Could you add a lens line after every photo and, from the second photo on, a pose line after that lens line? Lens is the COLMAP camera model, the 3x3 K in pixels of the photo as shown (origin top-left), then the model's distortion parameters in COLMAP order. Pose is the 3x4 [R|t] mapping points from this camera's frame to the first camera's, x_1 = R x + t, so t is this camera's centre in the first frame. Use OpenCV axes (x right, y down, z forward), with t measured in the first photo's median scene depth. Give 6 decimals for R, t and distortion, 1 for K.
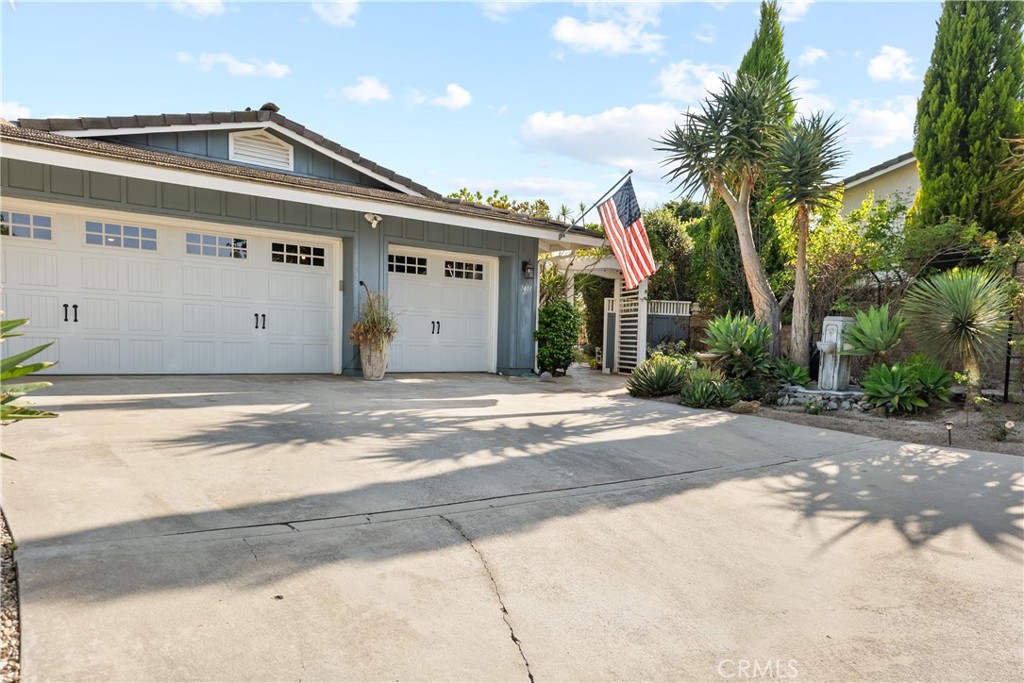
lens RADIAL K [[696.9, 0, 512.3], [0, 696.9, 378.3], [0, 0, 1]] dist [0.006746, 0.000980]
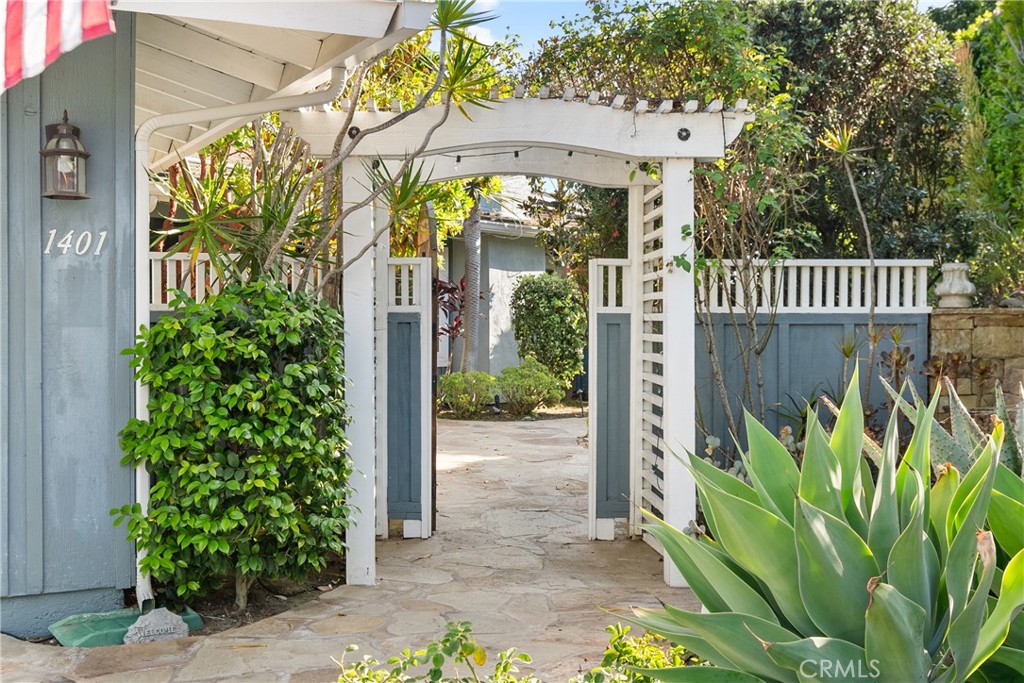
lens RADIAL K [[1260.9, 0, 512.0], [0, 1260.9, 341.5], [0, 0, 1]] dist [-0.001570, -0.000551]
pose [[0.980548, -0.025892, -0.194563, 0.331234], [0.017812, 0.998909, -0.043165, -0.105120], [0.195469, 0.038860, 0.979940, 0.860995]]
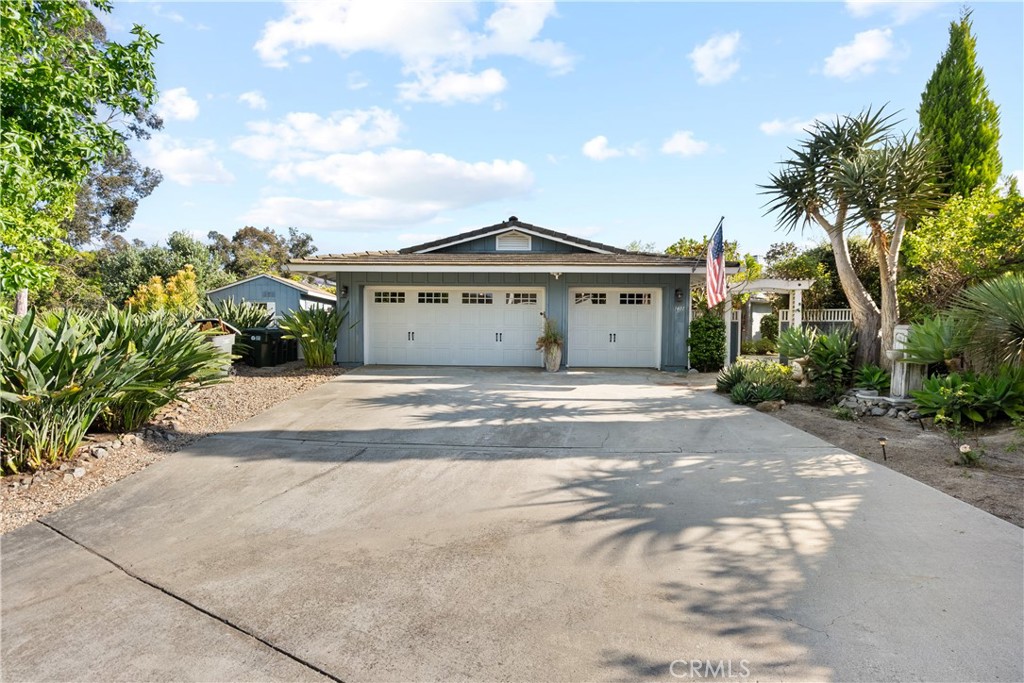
lens RADIAL K [[456.9, 0, 512.0], [0, 456.9, 341.5], [0, 0, 1]] dist [-0.004964, -0.000354]
pose [[0.769238, -0.009316, -0.638894, 0.476586], [-0.021425, 0.998955, -0.040362, -0.026581], [0.638603, 0.044736, 0.768235, 0.123404]]
